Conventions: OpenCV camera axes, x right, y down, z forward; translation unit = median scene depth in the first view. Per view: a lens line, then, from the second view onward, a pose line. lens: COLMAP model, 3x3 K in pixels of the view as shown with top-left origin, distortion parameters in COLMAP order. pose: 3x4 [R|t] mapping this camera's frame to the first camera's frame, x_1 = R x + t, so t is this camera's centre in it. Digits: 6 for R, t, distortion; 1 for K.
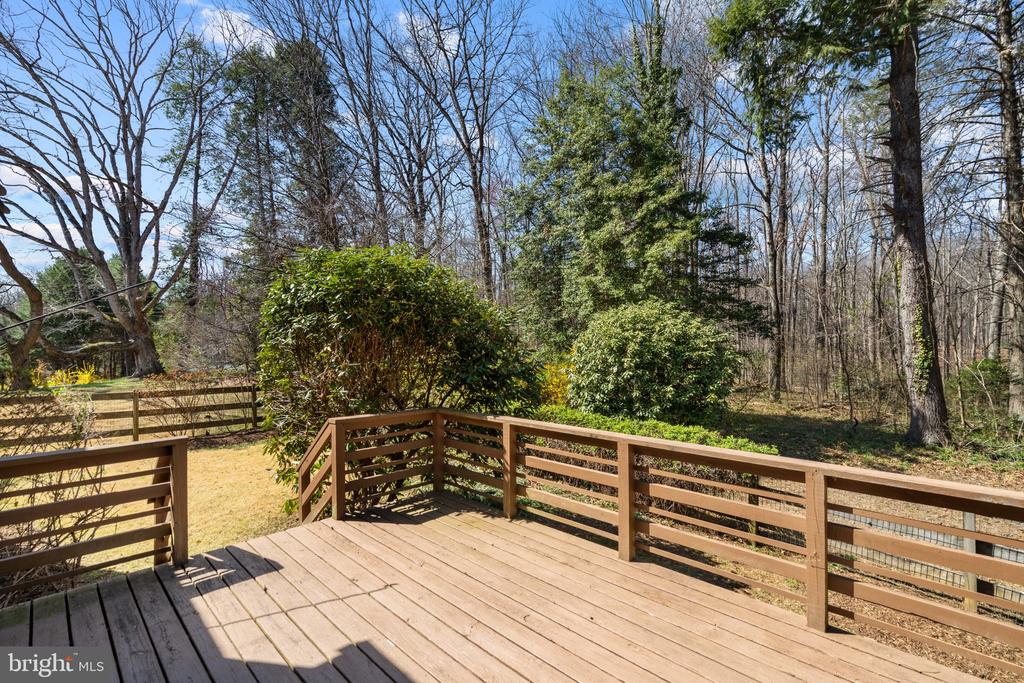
lens RADIAL K [[467.8, 0, 514.0], [0, 467.8, 342.8], [0, 0, 1]] dist [-0.004552, -0.001001]
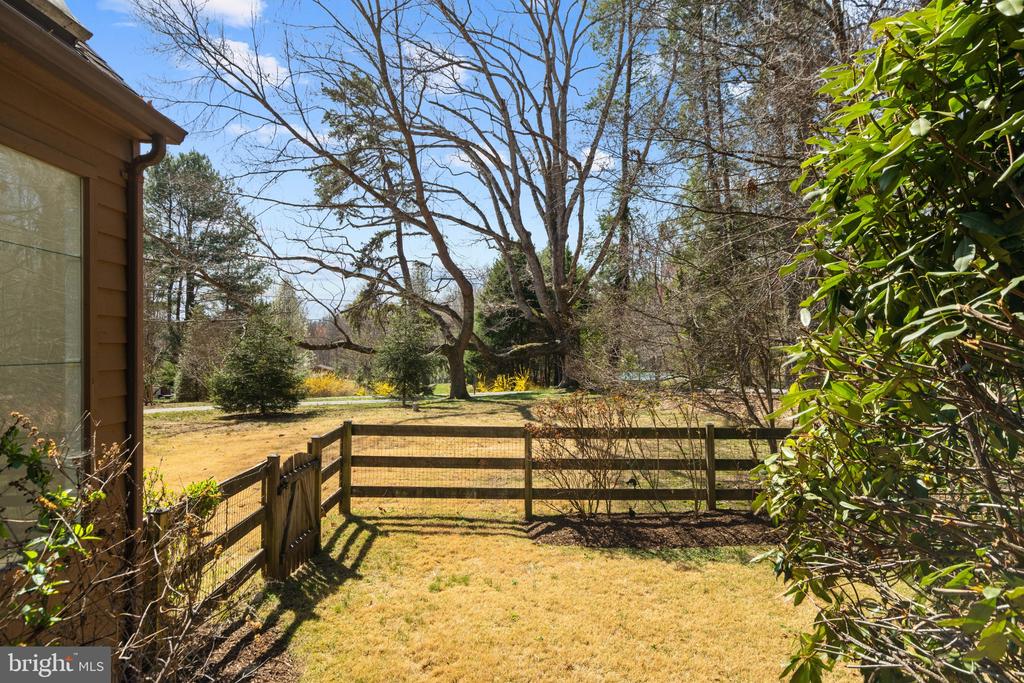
lens RADIAL K [[673.6, 0, 511.6], [0, 673.6, 344.1], [0, 0, 1]] dist [-0.002404, 0.001828]
pose [[0.715945, -0.001926, -0.698154, -0.076550], [0.002426, 0.999997, -0.000271, 0.000240], [0.698152, -0.001500, 0.715948, 0.124606]]
